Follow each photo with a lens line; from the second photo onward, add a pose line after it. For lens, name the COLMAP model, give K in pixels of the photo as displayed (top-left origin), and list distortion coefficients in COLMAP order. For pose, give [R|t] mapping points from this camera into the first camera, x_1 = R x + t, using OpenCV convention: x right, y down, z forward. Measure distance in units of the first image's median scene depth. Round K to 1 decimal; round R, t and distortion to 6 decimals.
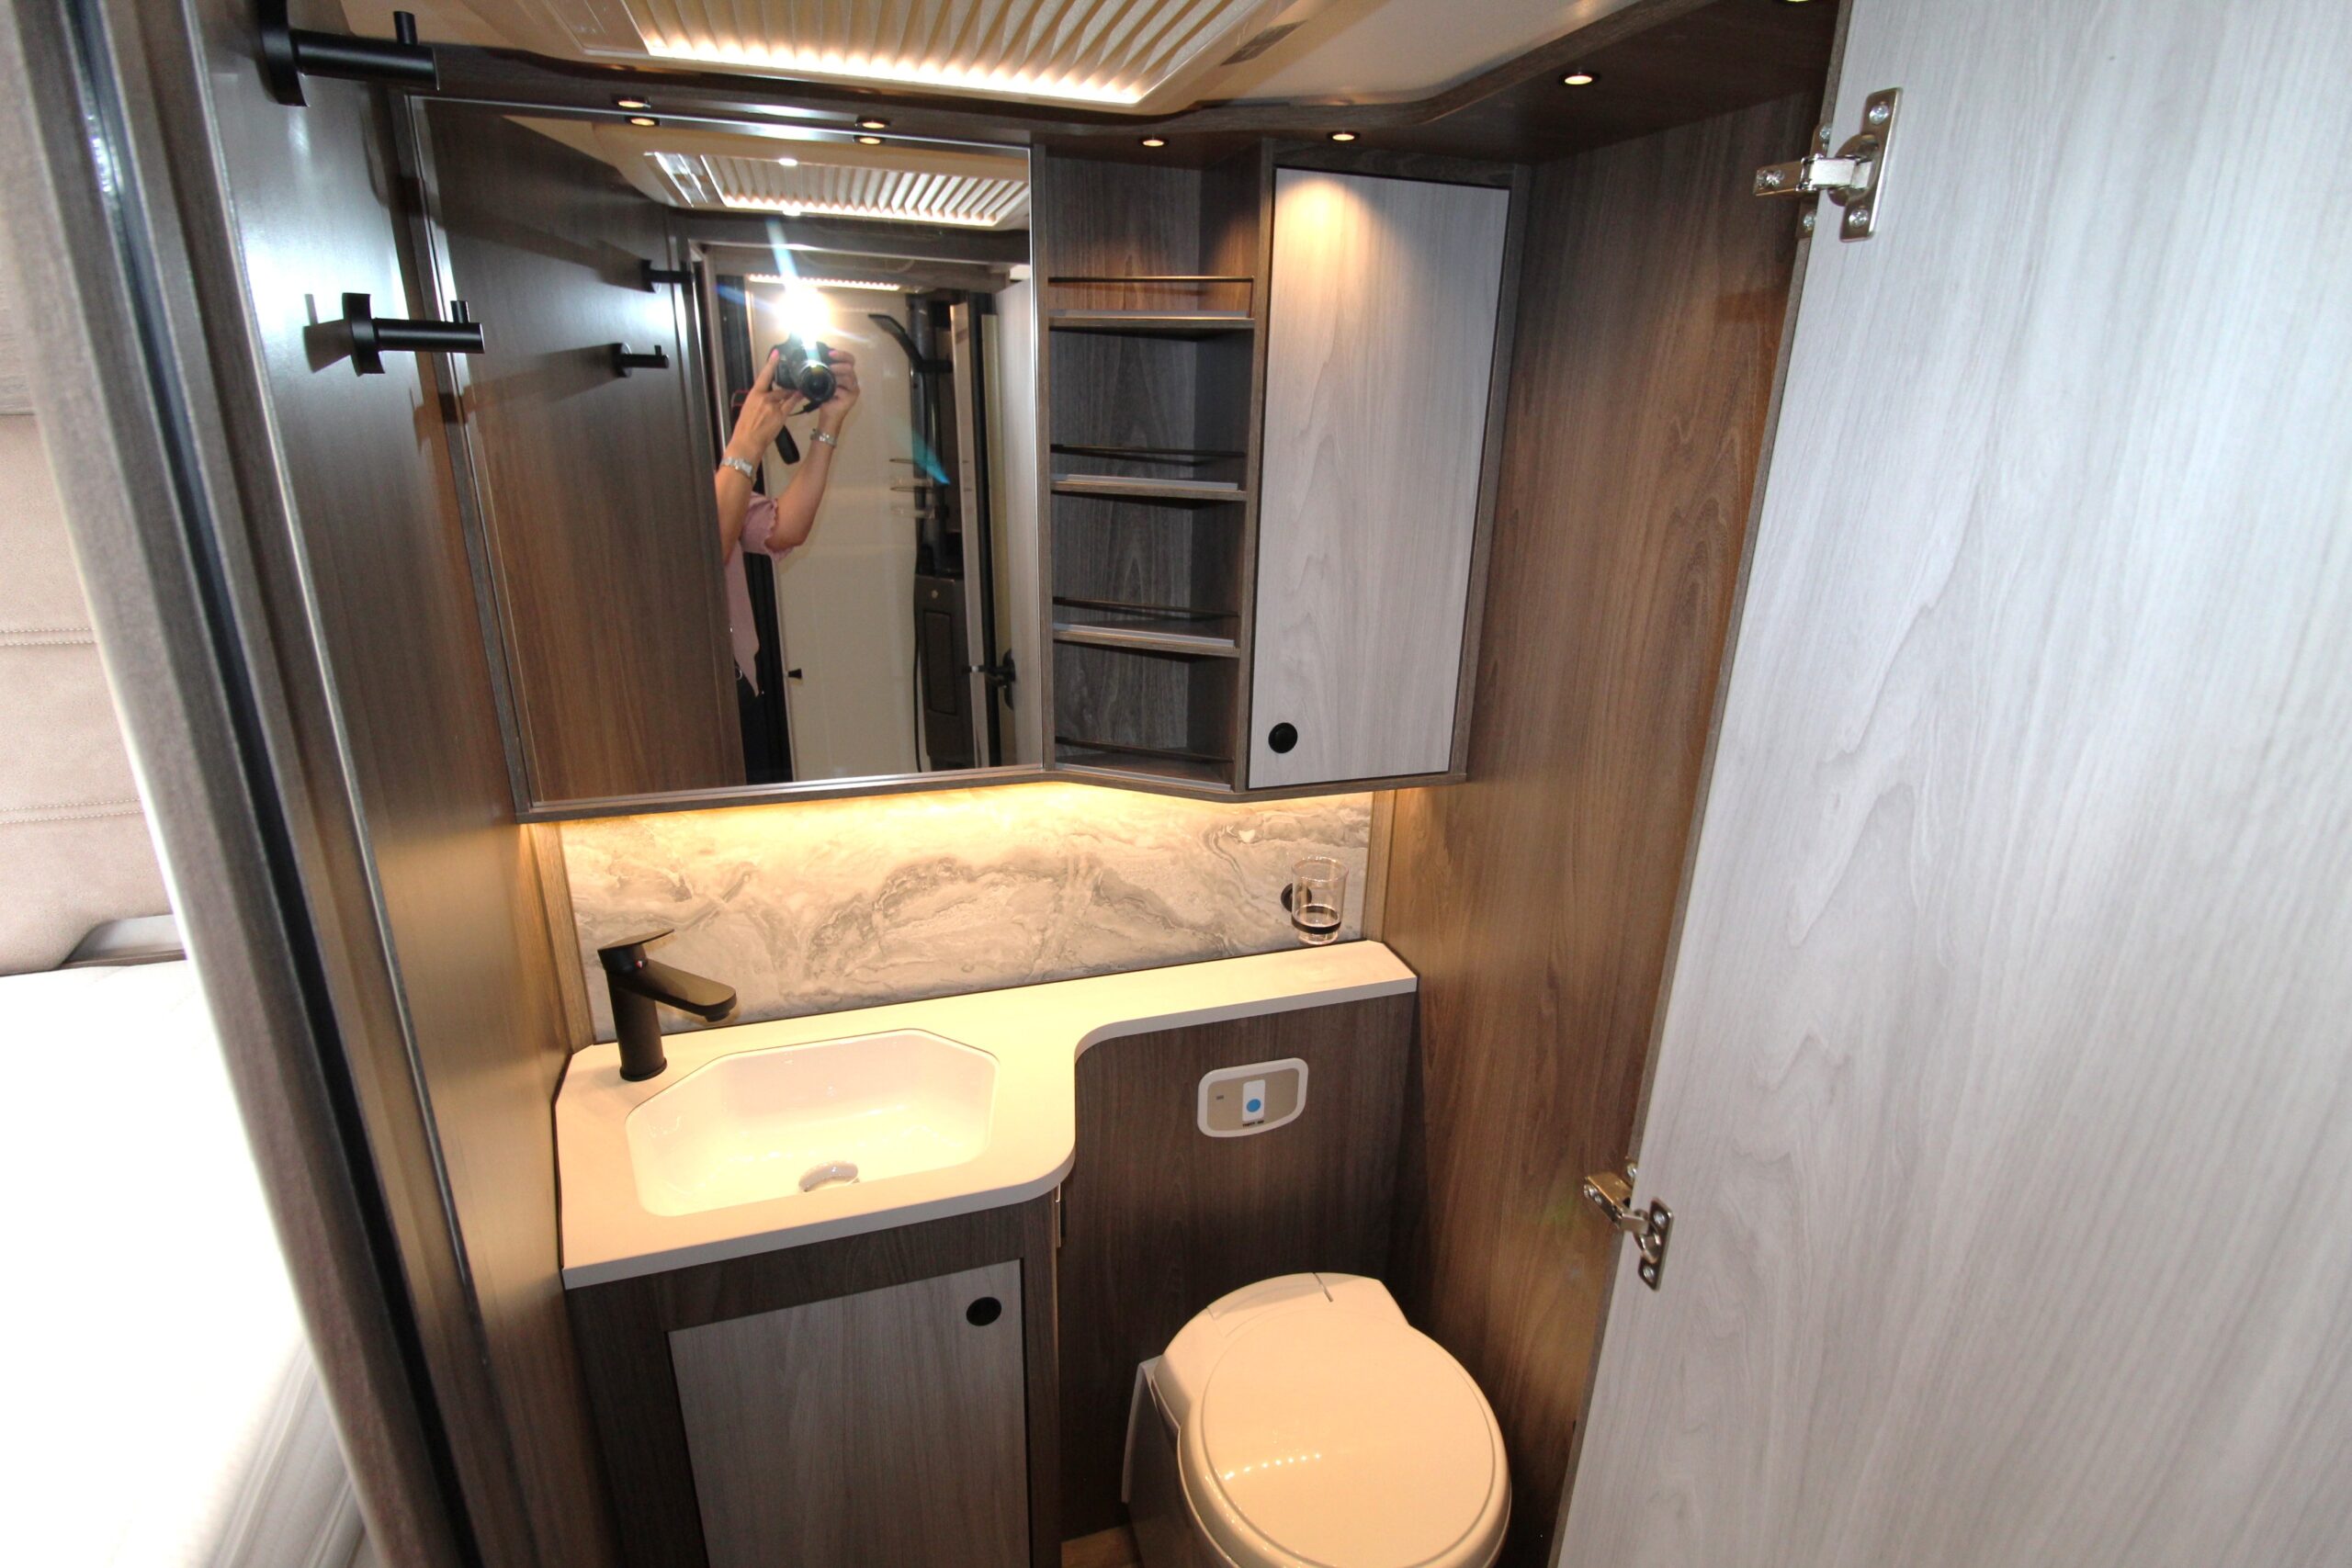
lens RADIAL K [[1089.4, 0, 1183.3], [0, 1089.4, 781.8], [0, 0, 1]] dist [-0.004529, -0.010549]
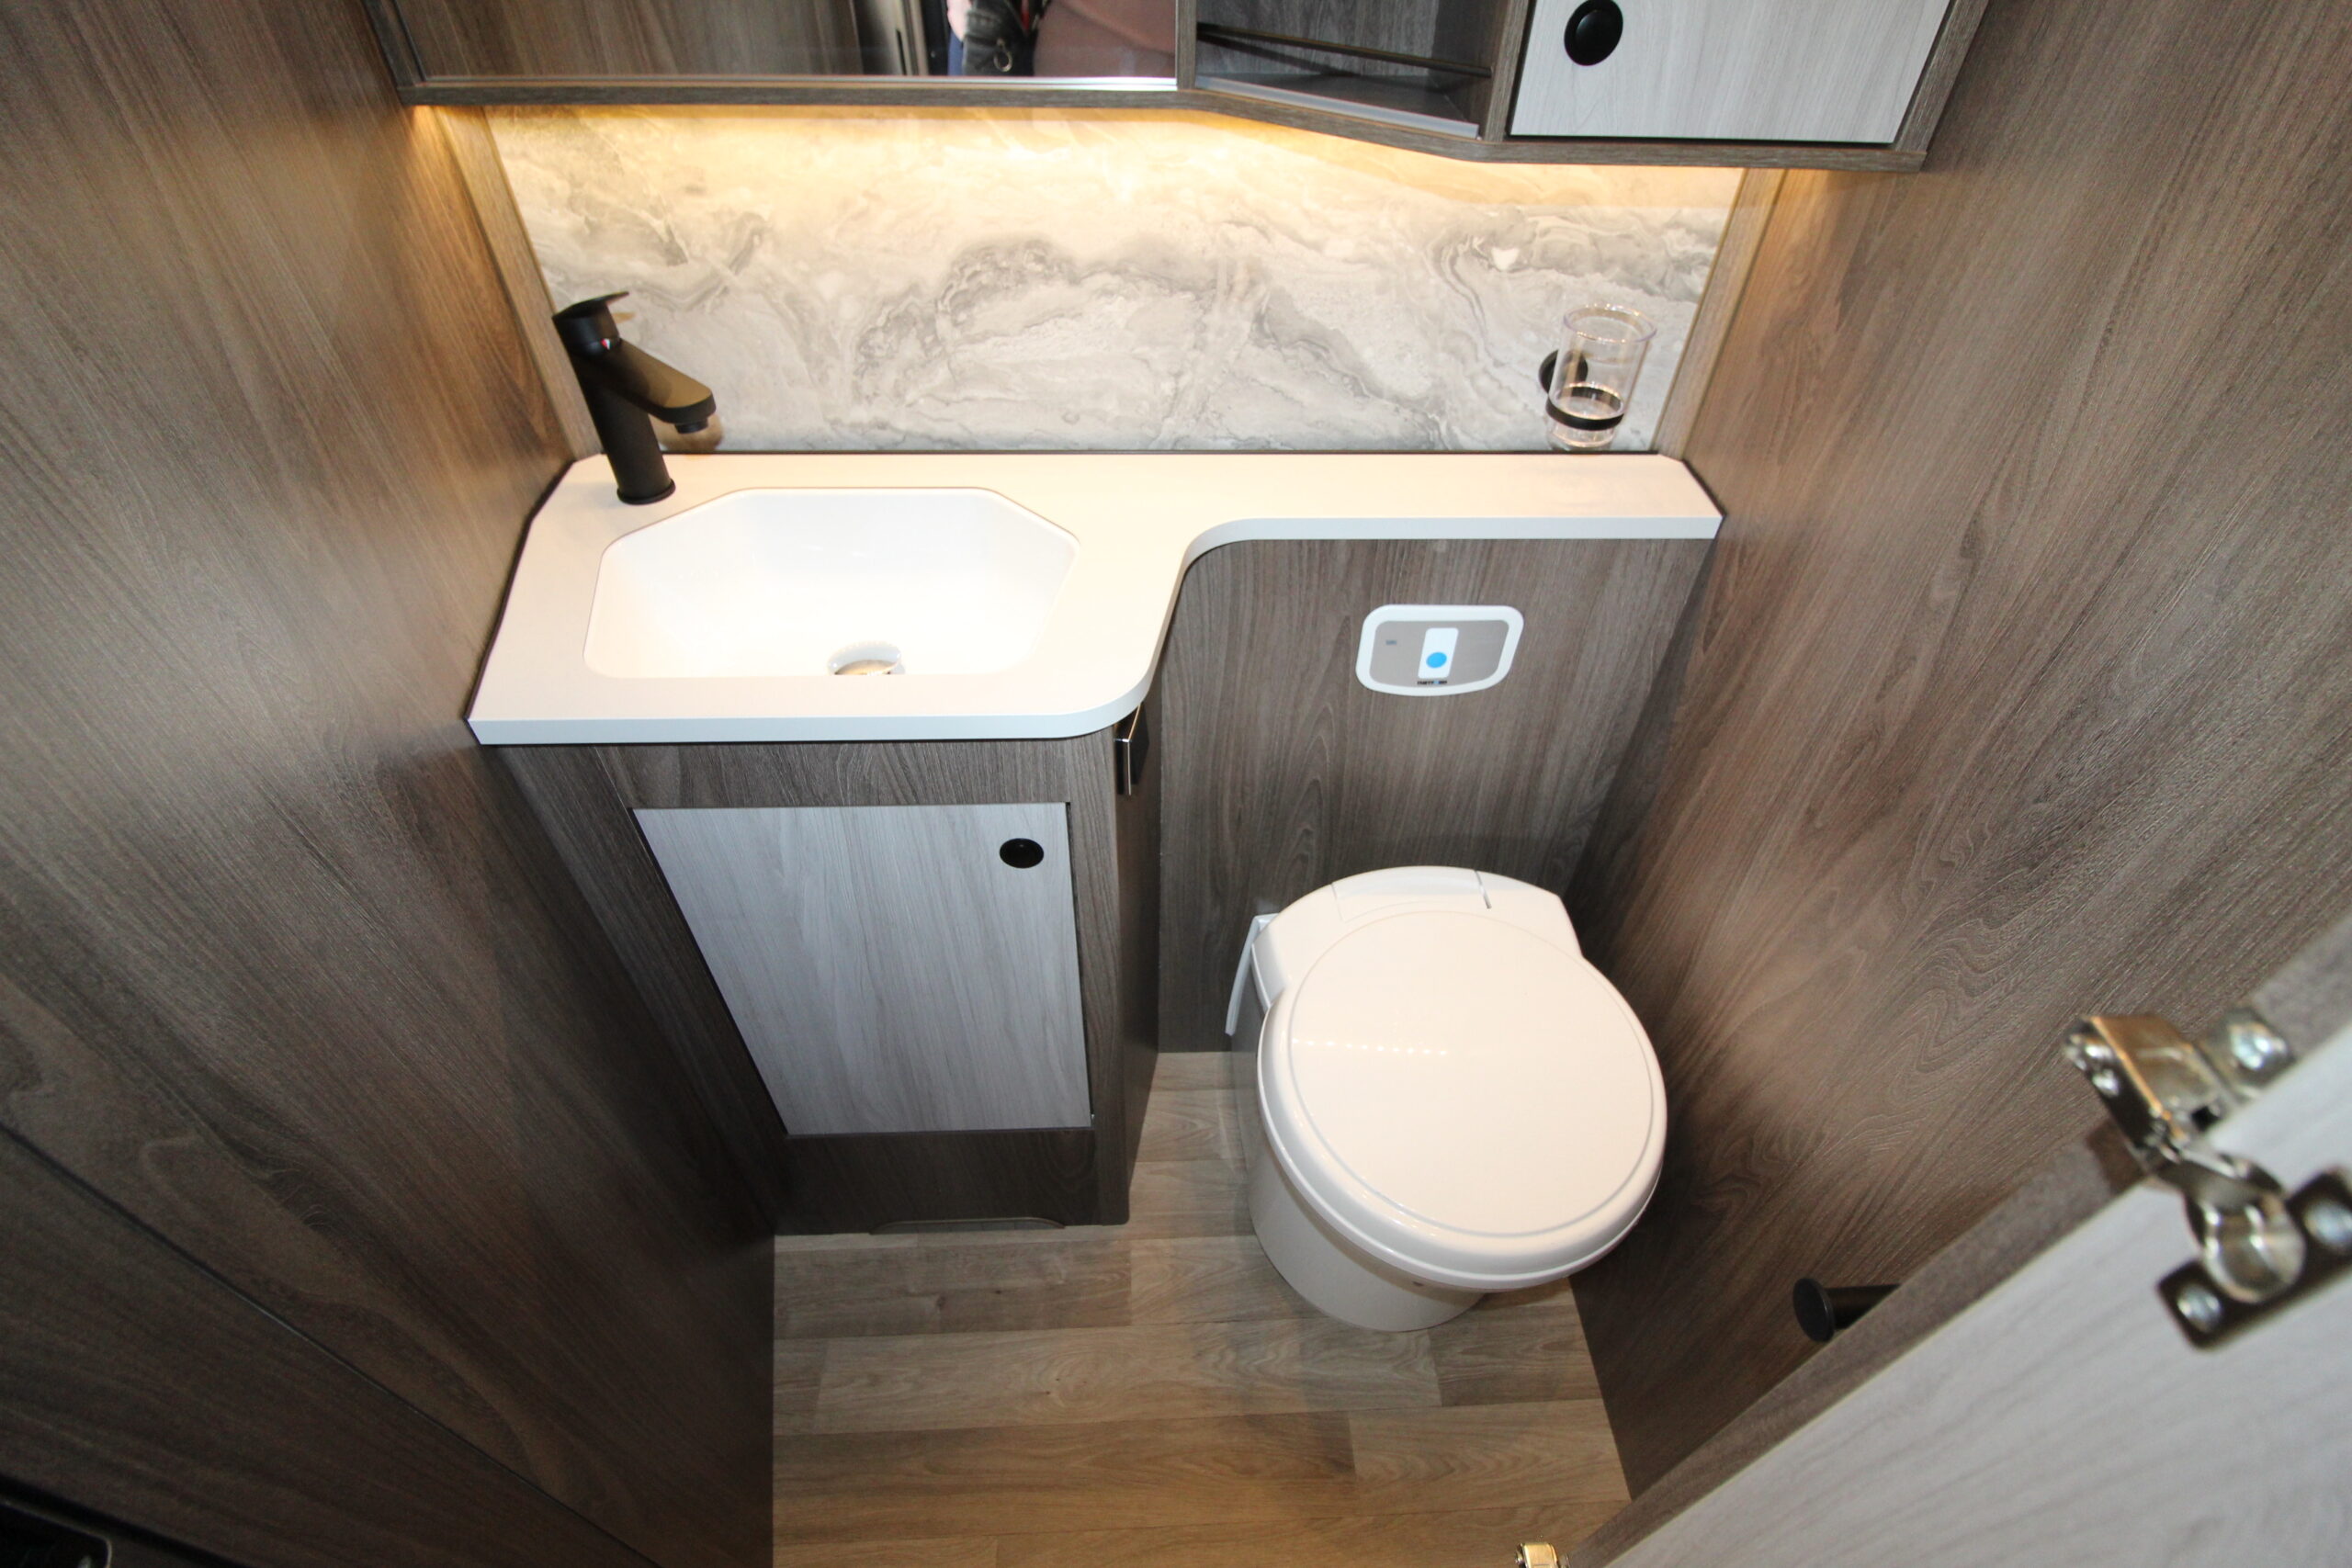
lens RADIAL K [[1089.4, 0, 1174.1], [0, 1089.4, 773.2], [0, 0, 1]] dist [-0.004529, -0.010549]
pose [[0.962075, 0.185314, -0.200174, 0.058373], [-0.085689, 0.901982, 0.423185, 0.072168], [0.258975, -0.389983, 0.883654, 0.283661]]
